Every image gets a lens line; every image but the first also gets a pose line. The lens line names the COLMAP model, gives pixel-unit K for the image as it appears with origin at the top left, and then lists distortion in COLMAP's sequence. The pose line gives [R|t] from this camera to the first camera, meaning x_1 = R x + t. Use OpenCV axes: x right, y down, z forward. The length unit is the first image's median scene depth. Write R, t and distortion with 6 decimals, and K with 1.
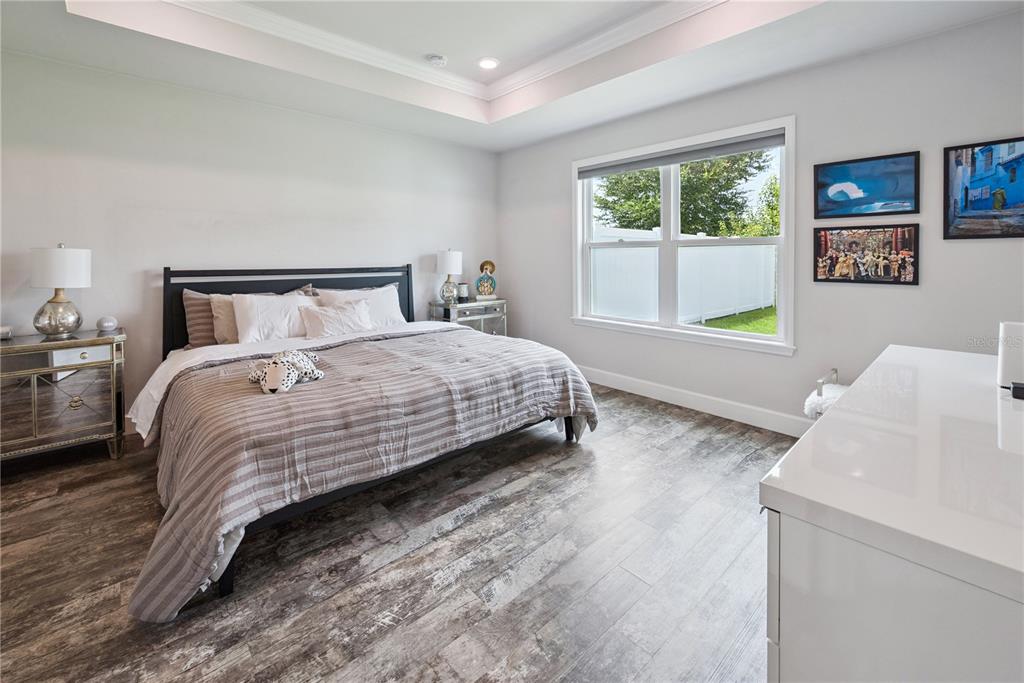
lens RADIAL K [[435.1, 0, 513.4], [0, 435.1, 266.2], [0, 0, 1]] dist [-0.000841, -0.000136]
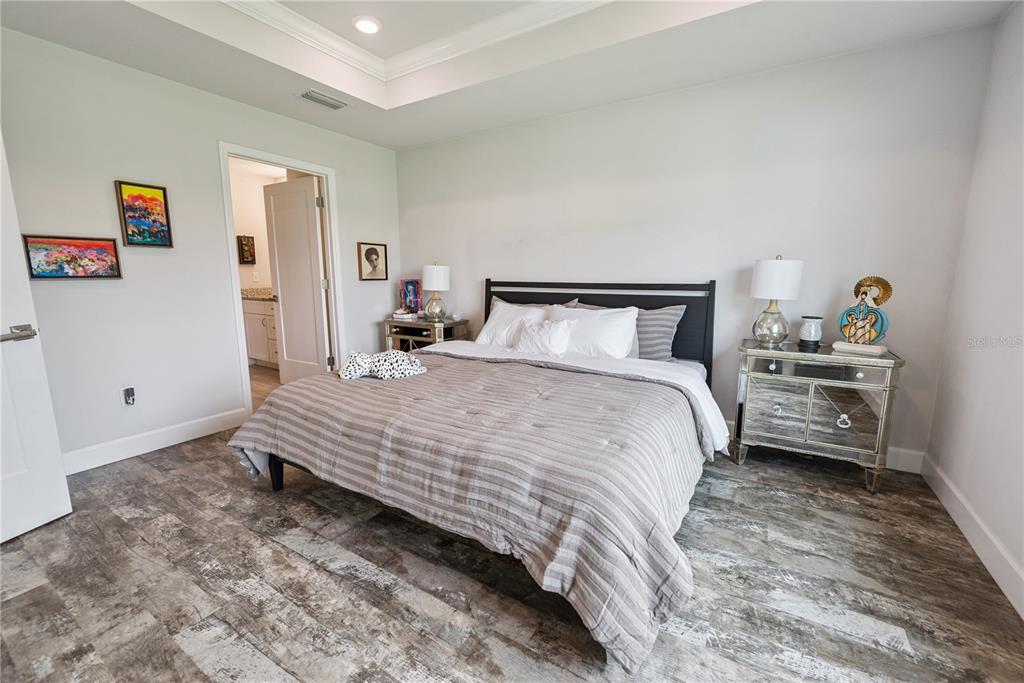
lens RADIAL K [[415.8, 0, 515.9], [0, 415.8, 344.4], [0, 0, 1]] dist [-0.001665, -0.000074]
pose [[0.270258, 0.162337, -0.949003, 0.598947], [-0.019811, 0.986412, 0.163094, -0.011227], [0.962584, -0.025277, 0.269802, 0.961875]]
